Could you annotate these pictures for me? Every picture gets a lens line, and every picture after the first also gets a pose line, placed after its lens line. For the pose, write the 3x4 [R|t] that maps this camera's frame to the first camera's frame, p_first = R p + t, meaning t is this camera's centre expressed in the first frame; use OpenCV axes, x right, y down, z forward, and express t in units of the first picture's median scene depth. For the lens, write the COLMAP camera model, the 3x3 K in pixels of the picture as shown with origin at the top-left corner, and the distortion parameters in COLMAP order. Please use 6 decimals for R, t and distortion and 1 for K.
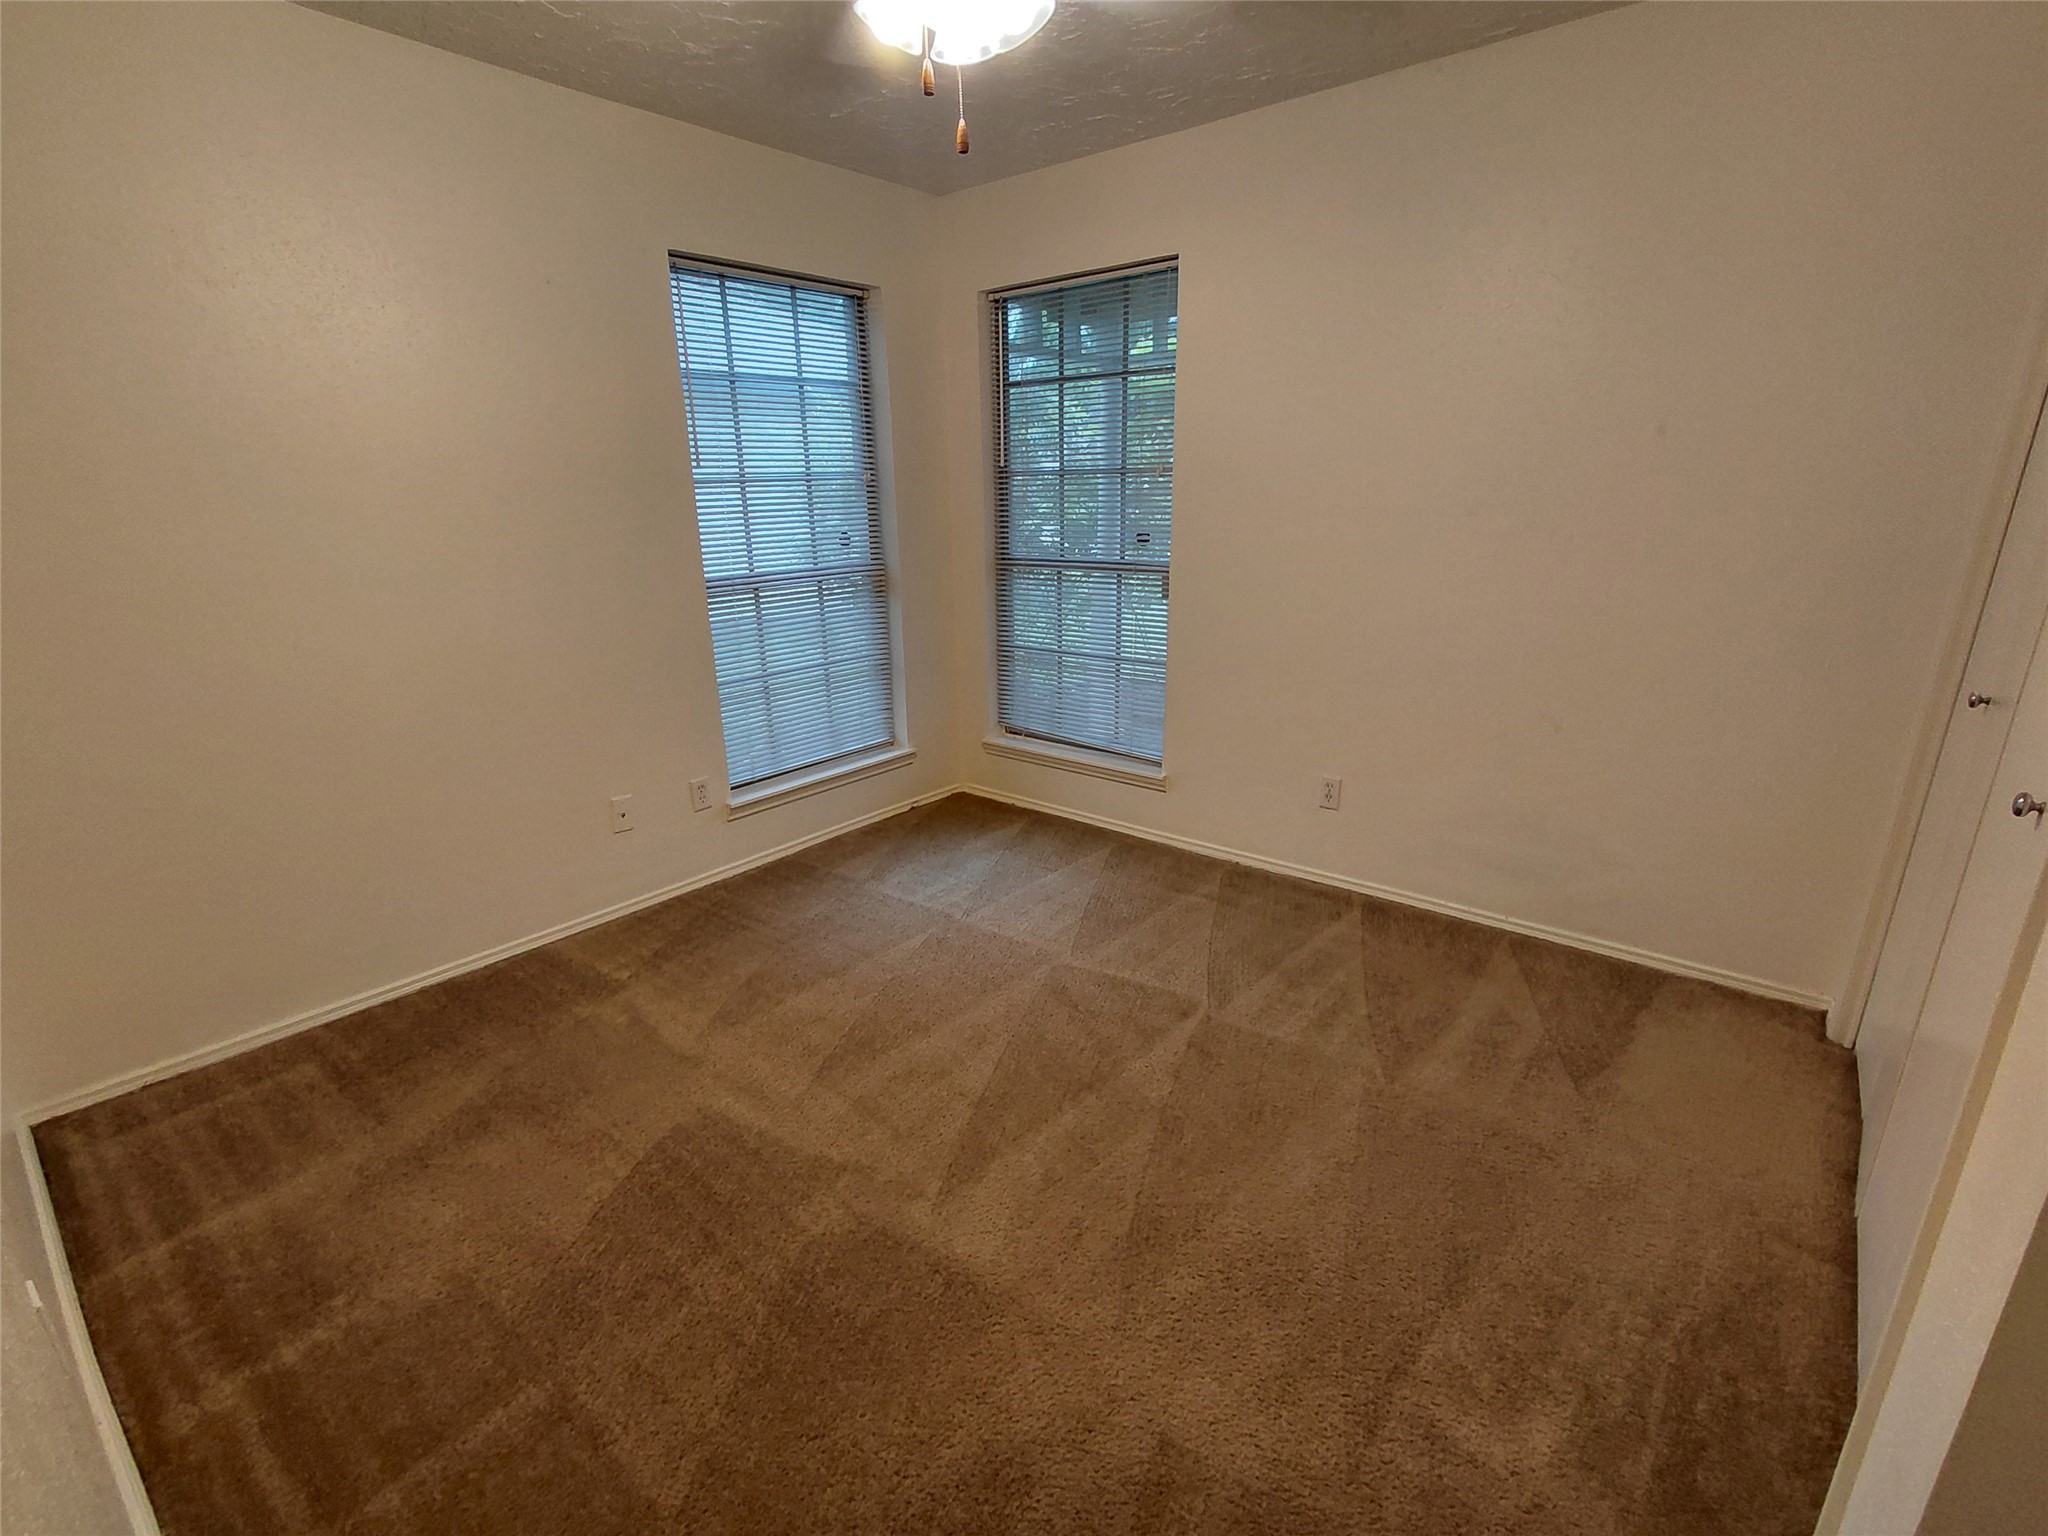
lens RADIAL K [[925.7, 0, 1038.7], [0, 925.7, 763.7], [0, 0, 1]] dist [0.003639, 0.000017]
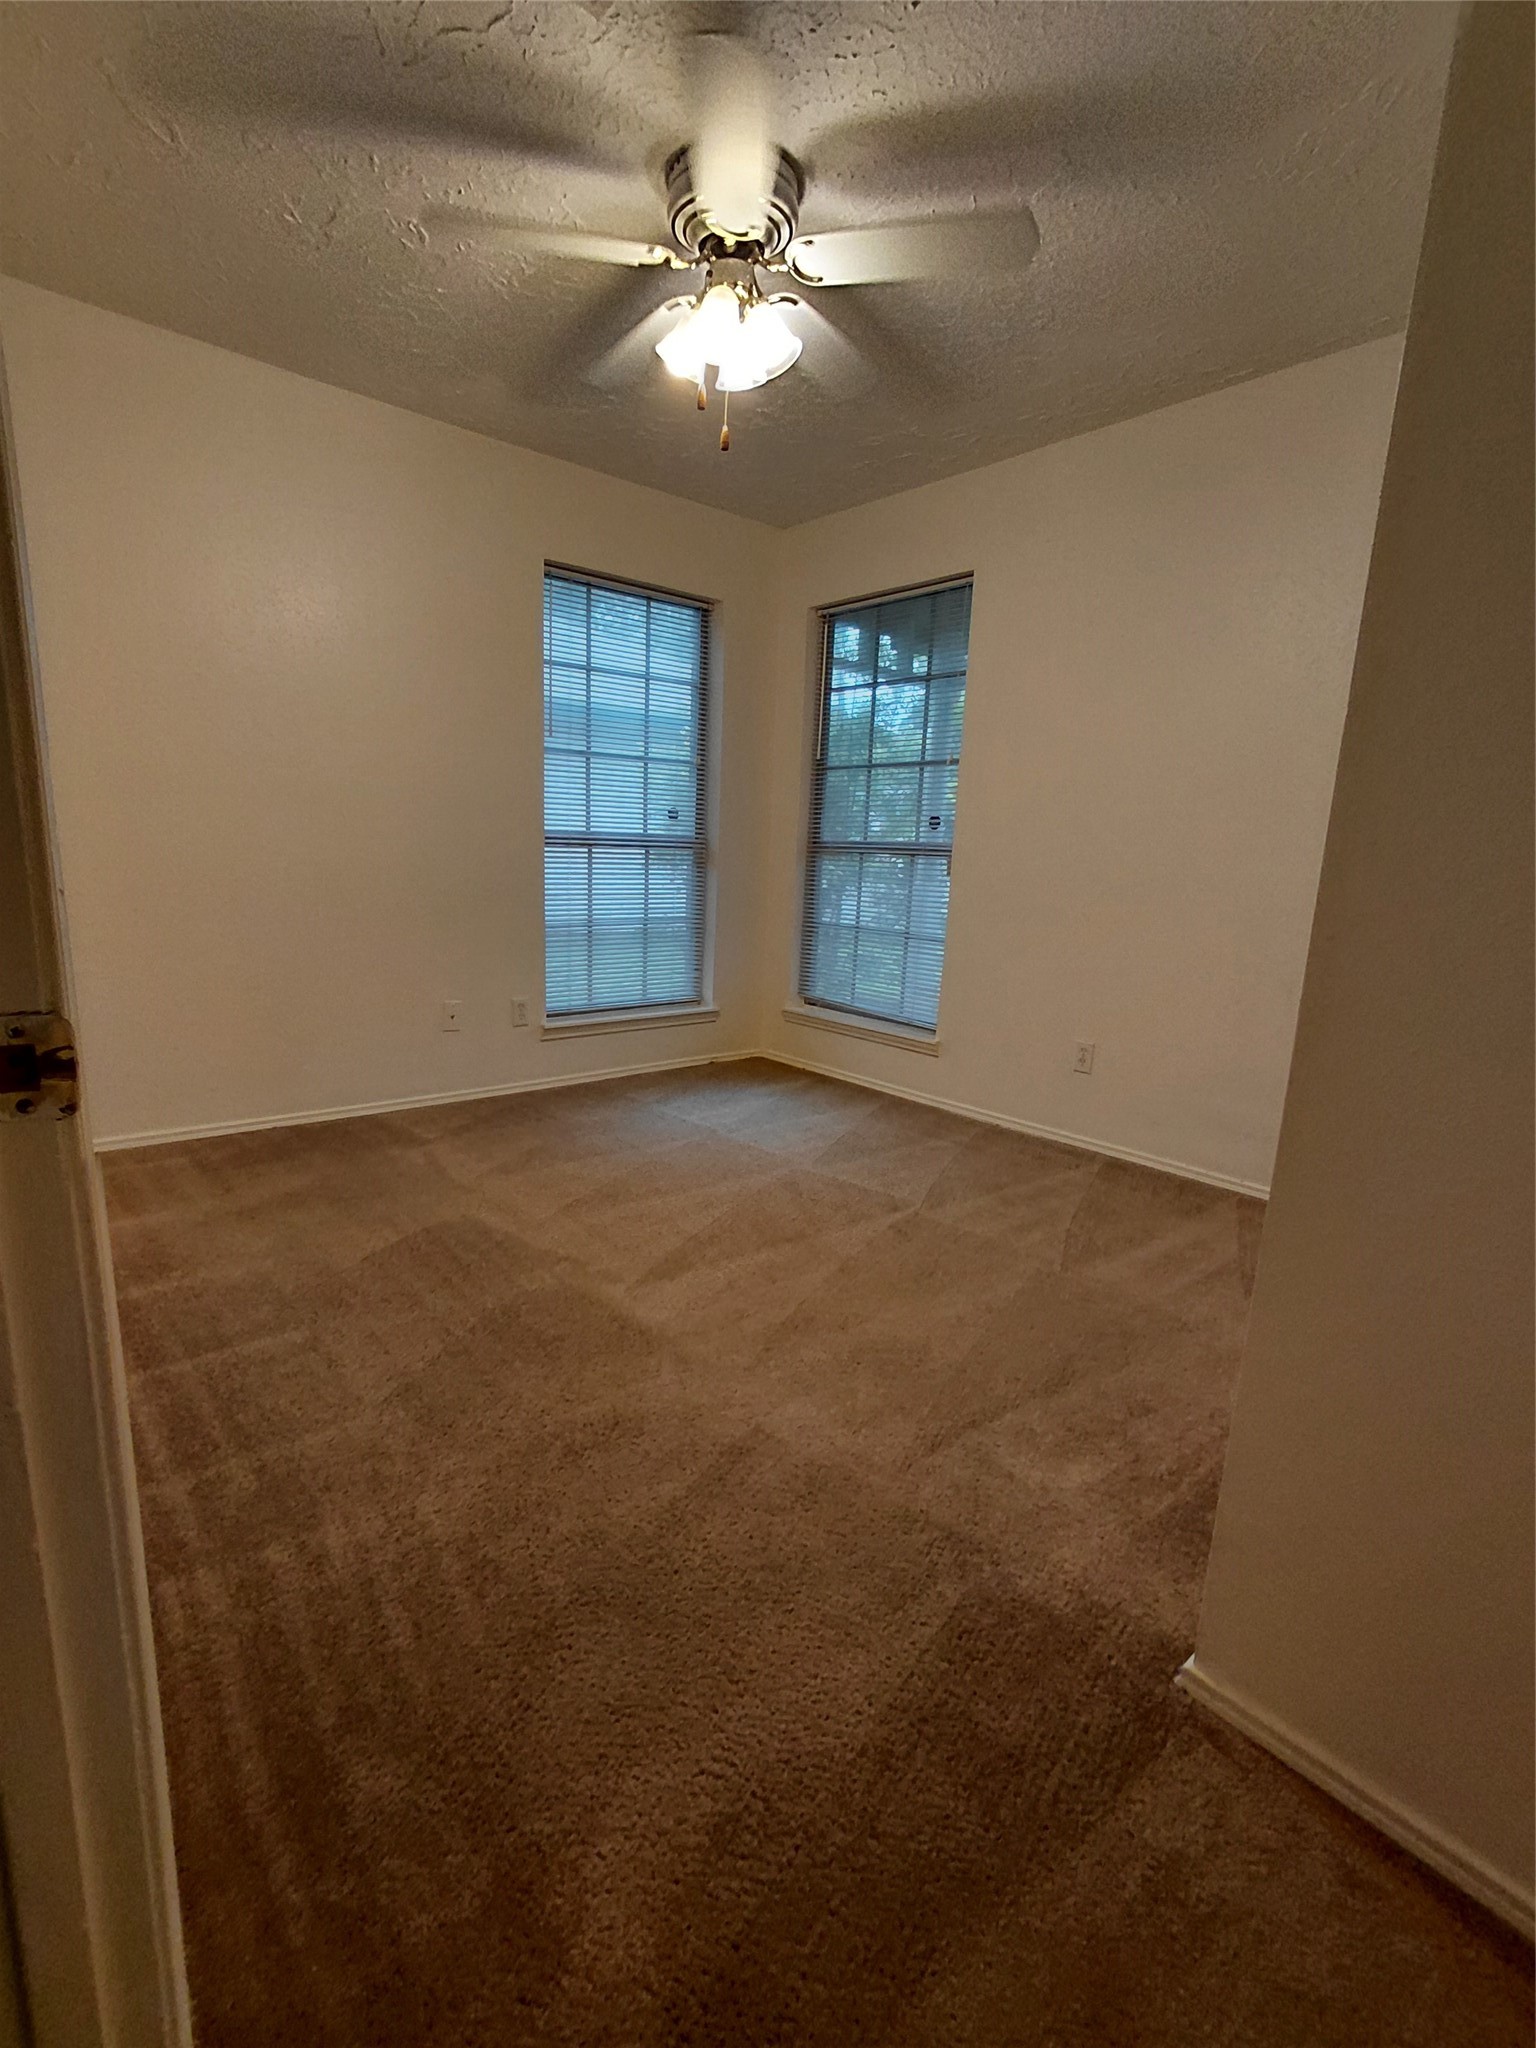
lens RADIAL K [[945.9, 0, 758.7], [0, 945.9, 1025.2], [0, 0, 1]] dist [0.001371, 0.000338]
pose [[0.983226, 0.086026, -0.160828, 0.134630], [-0.102231, 0.990180, -0.095353, 0.150426], [0.151046, 0.110195, 0.982366, -0.126826]]
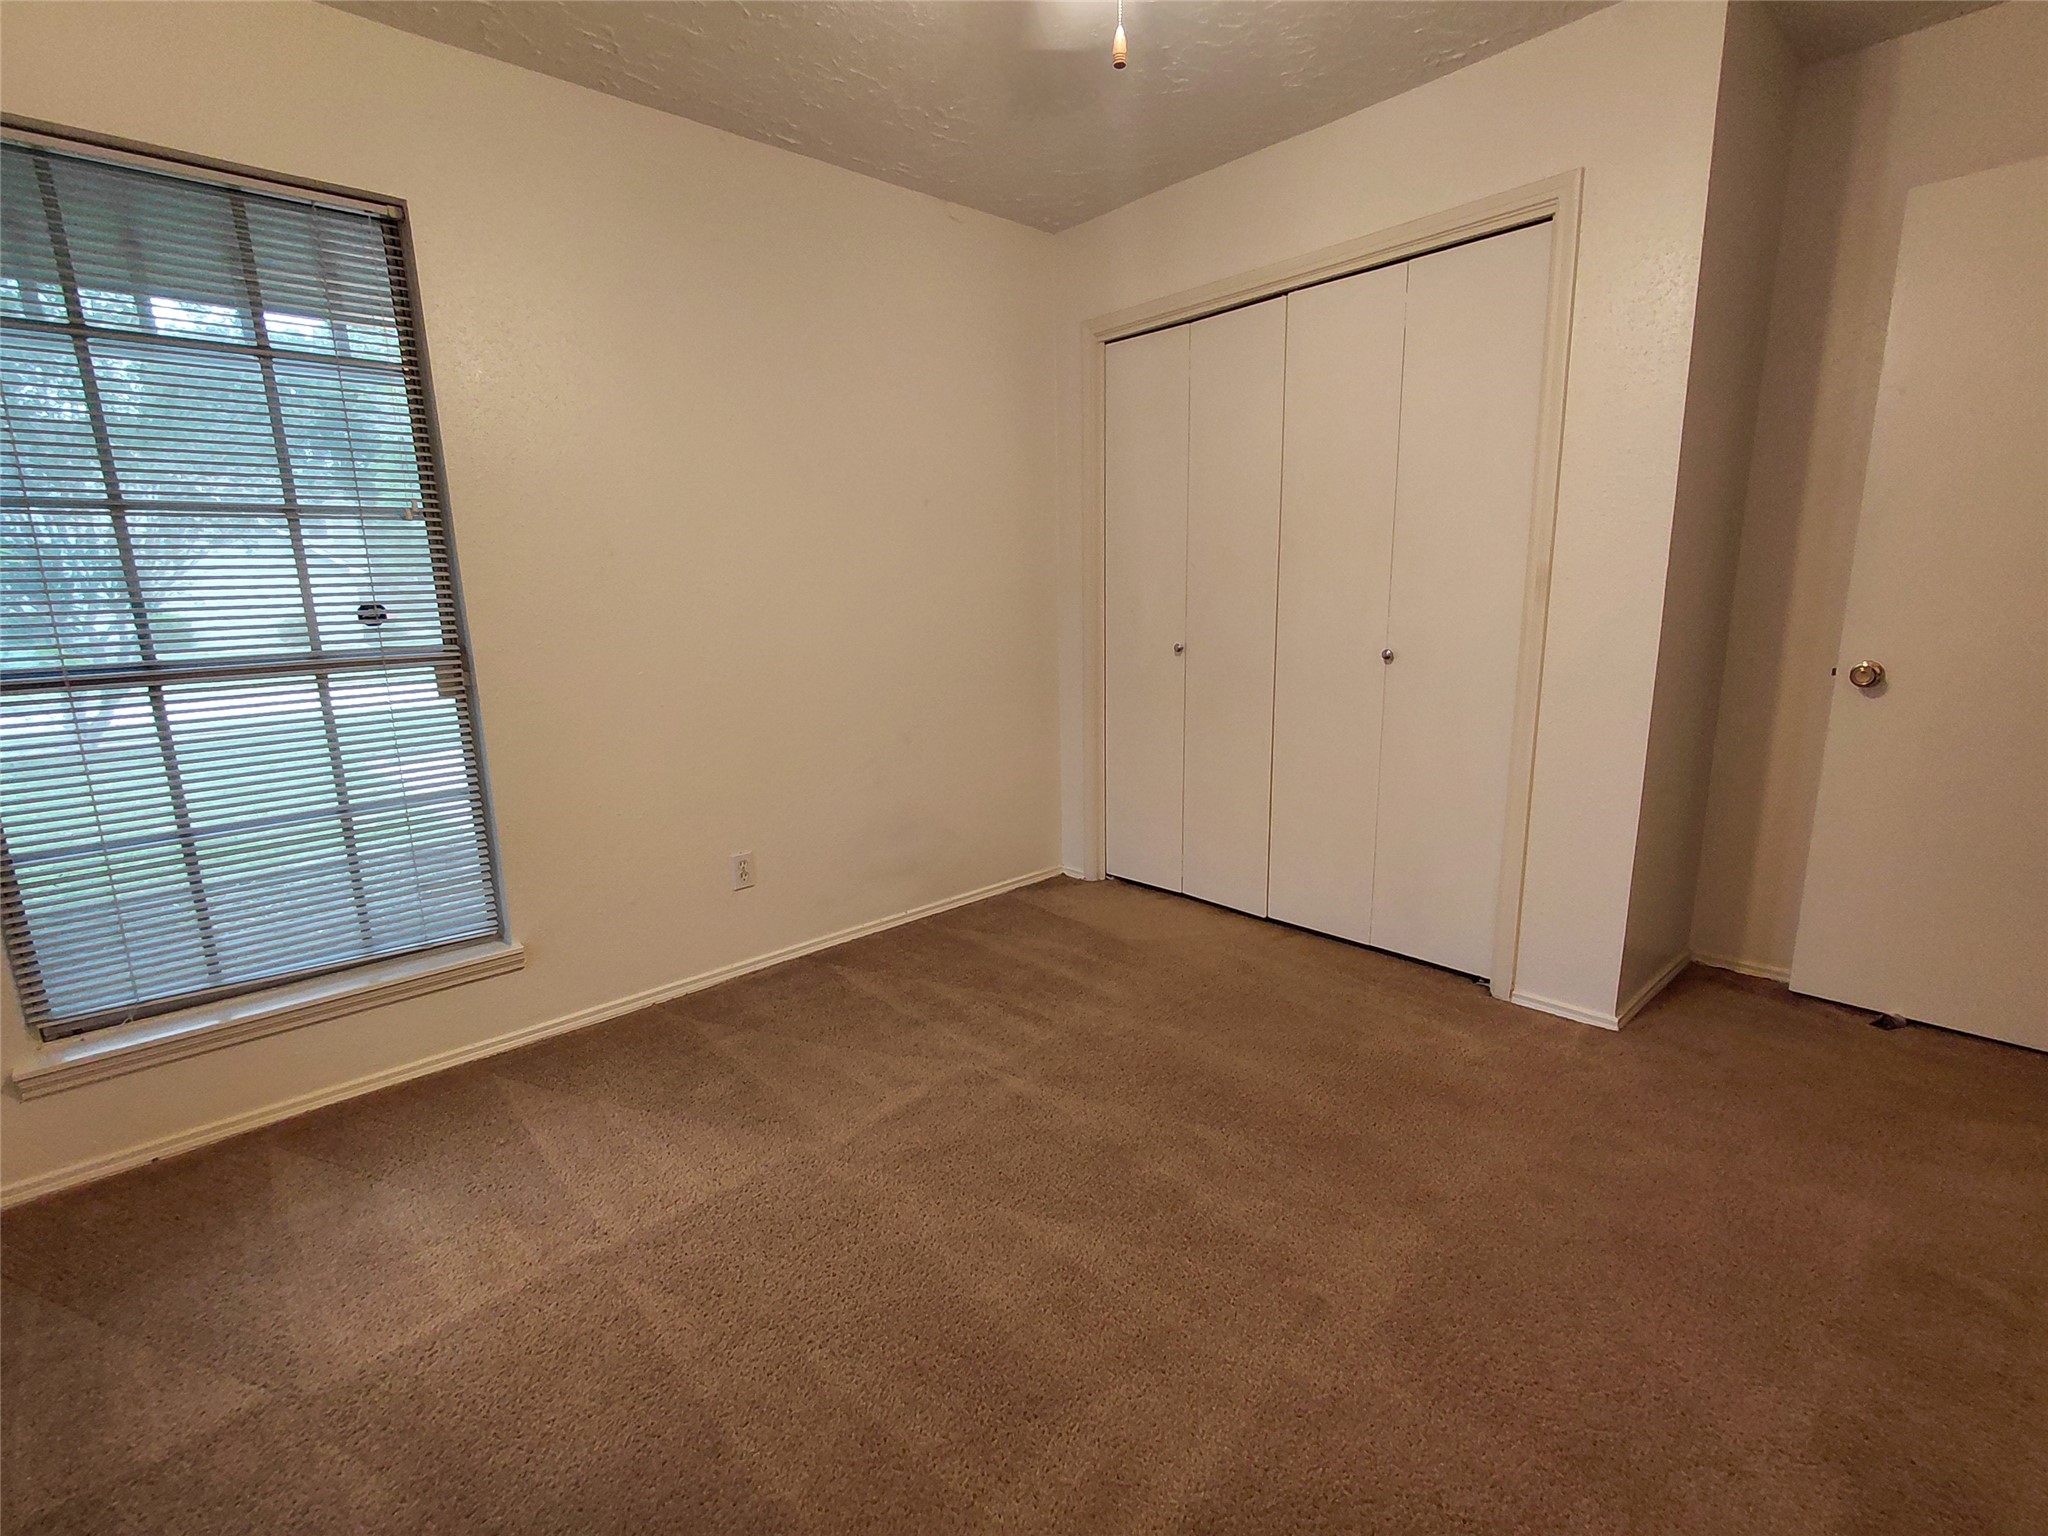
lens RADIAL K [[952.2, 0, 984.1], [0, 952.2, 770.8], [0, 0, 1]] dist [0.000919, 0.000048]
pose [[0.179443, -0.184857, 0.966244, -0.588860], [0.311703, 0.942265, 0.122382, -0.113214], [-0.933082, 0.279220, 0.226704, 0.598391]]
